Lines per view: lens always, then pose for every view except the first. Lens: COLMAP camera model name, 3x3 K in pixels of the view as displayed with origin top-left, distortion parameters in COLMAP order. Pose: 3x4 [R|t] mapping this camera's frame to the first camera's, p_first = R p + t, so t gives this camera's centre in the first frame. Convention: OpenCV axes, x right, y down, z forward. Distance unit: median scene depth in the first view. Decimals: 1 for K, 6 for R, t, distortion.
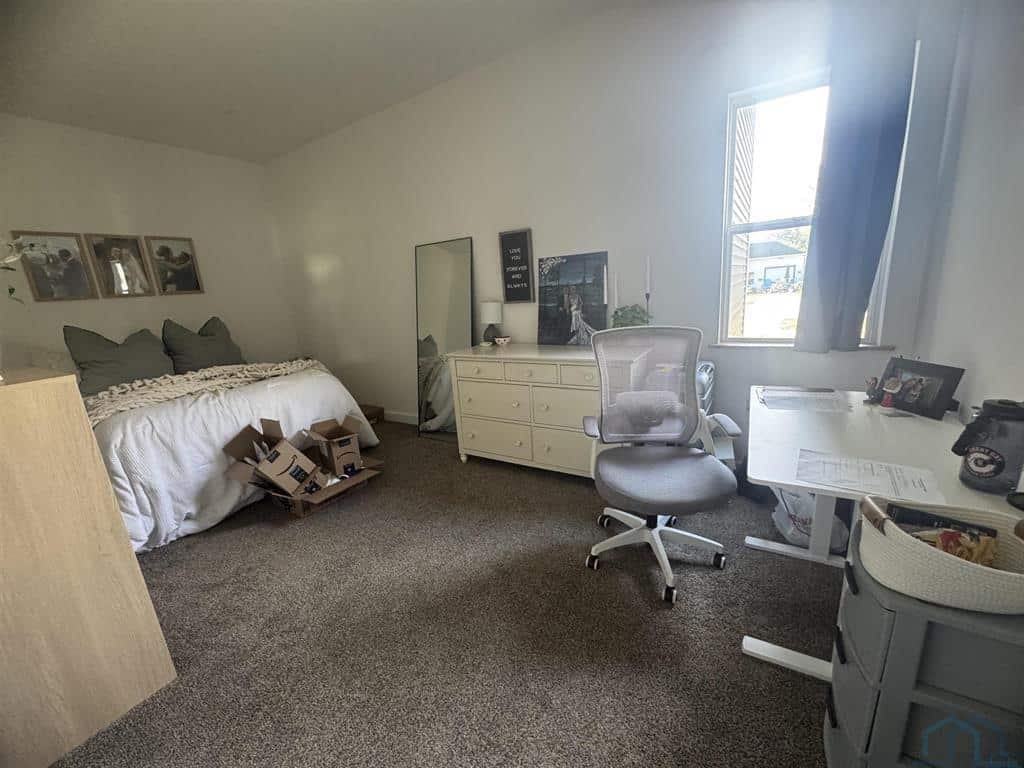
lens RADIAL K [[412.8, 0, 510.4], [0, 412.8, 386.0], [0, 0, 1]] dist [-0.003775, 0.001196]
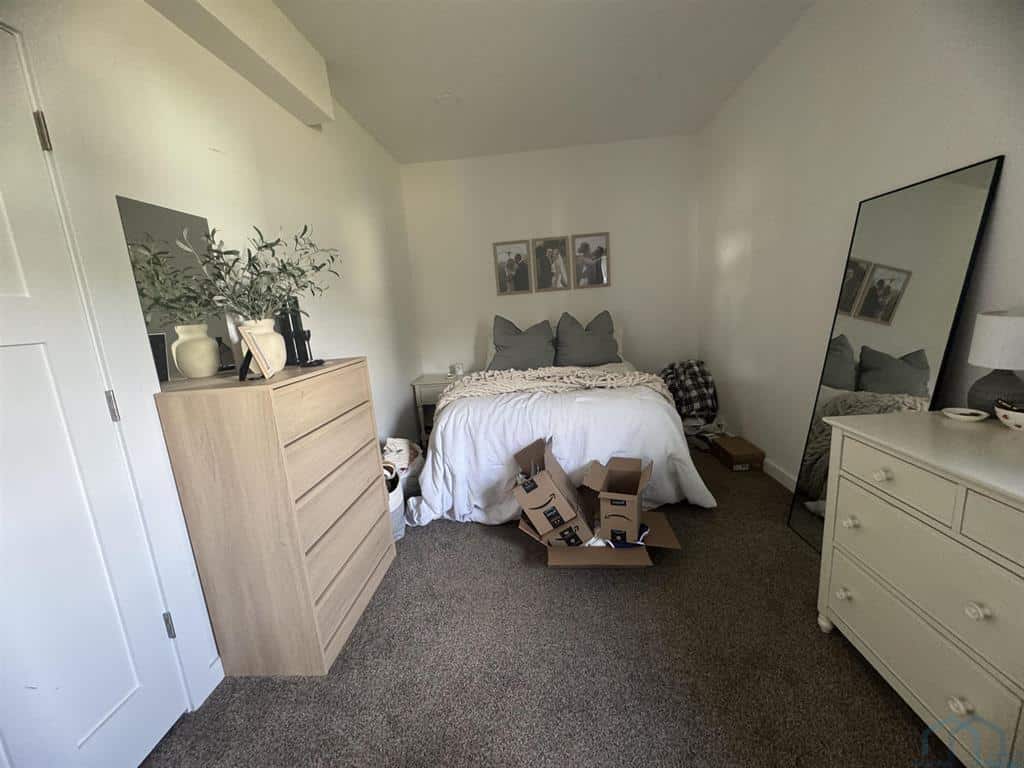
lens RADIAL K [[412.8, 0, 509.4], [0, 412.8, 383.4], [0, 0, 1]] dist [-0.003775, 0.001196]
pose [[0.472494, 0.199266, -0.858512, 0.082687], [-0.168063, 0.976602, 0.134179, -0.120551], [0.865162, 0.080885, 0.494927, 0.424365]]
